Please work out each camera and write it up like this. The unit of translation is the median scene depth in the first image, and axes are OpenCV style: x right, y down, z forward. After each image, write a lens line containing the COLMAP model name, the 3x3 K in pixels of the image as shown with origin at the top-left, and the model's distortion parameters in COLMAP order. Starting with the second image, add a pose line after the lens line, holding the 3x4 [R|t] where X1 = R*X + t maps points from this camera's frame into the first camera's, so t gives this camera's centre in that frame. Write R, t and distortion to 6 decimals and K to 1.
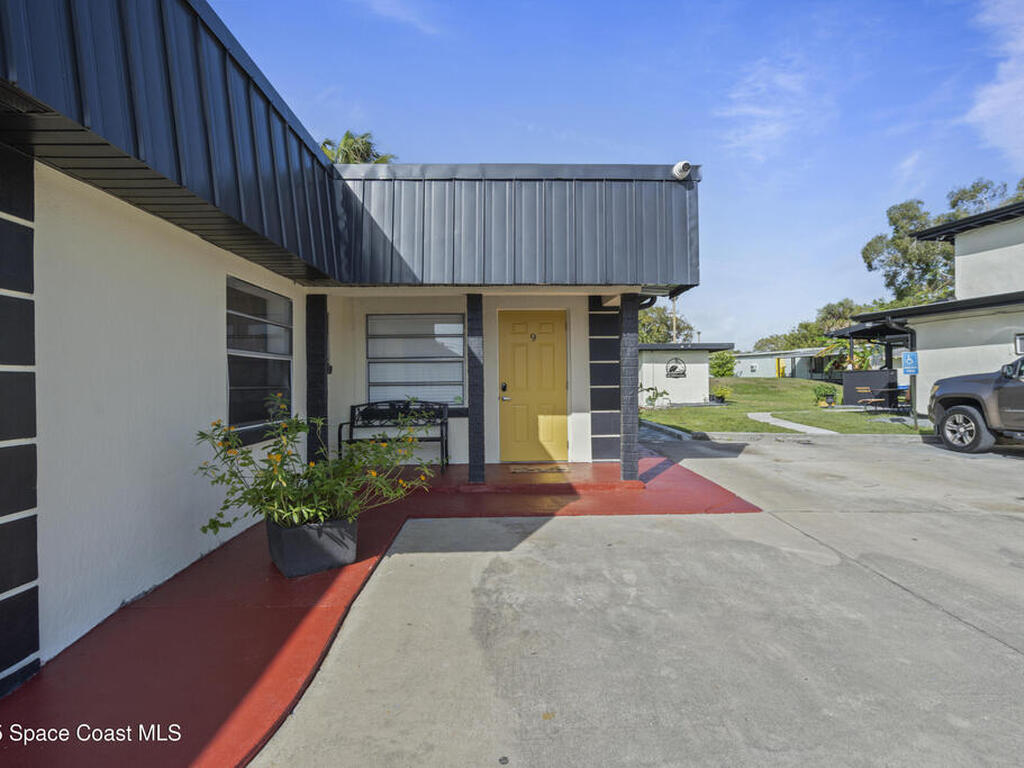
lens RADIAL K [[511.3, 0, 508.0], [0, 511.3, 379.3], [0, 0, 1]] dist [-0.002353, -0.000383]
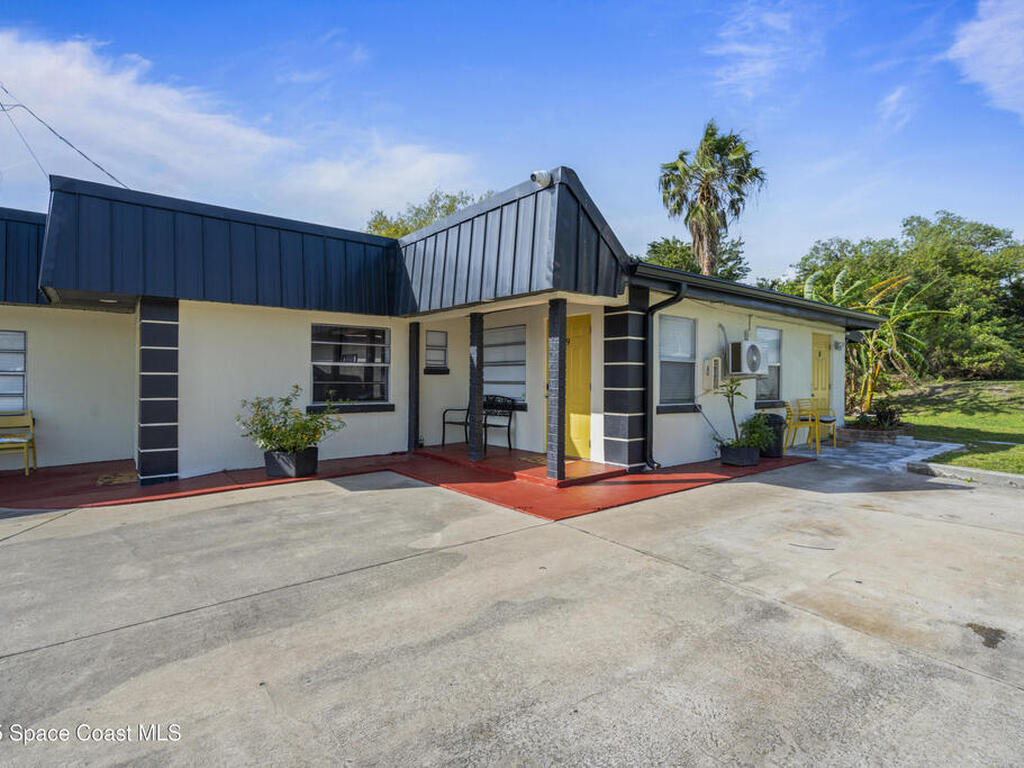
lens RADIAL K [[511.3, 0, 508.0], [0, 511.3, 379.3], [0, 0, 1]] dist [-0.002353, -0.000383]
pose [[0.620592, 0.014238, -0.784004, 1.563553], [-0.009253, 0.999898, 0.010835, -0.023037], [0.784079, 0.000530, 0.620661, 0.435711]]
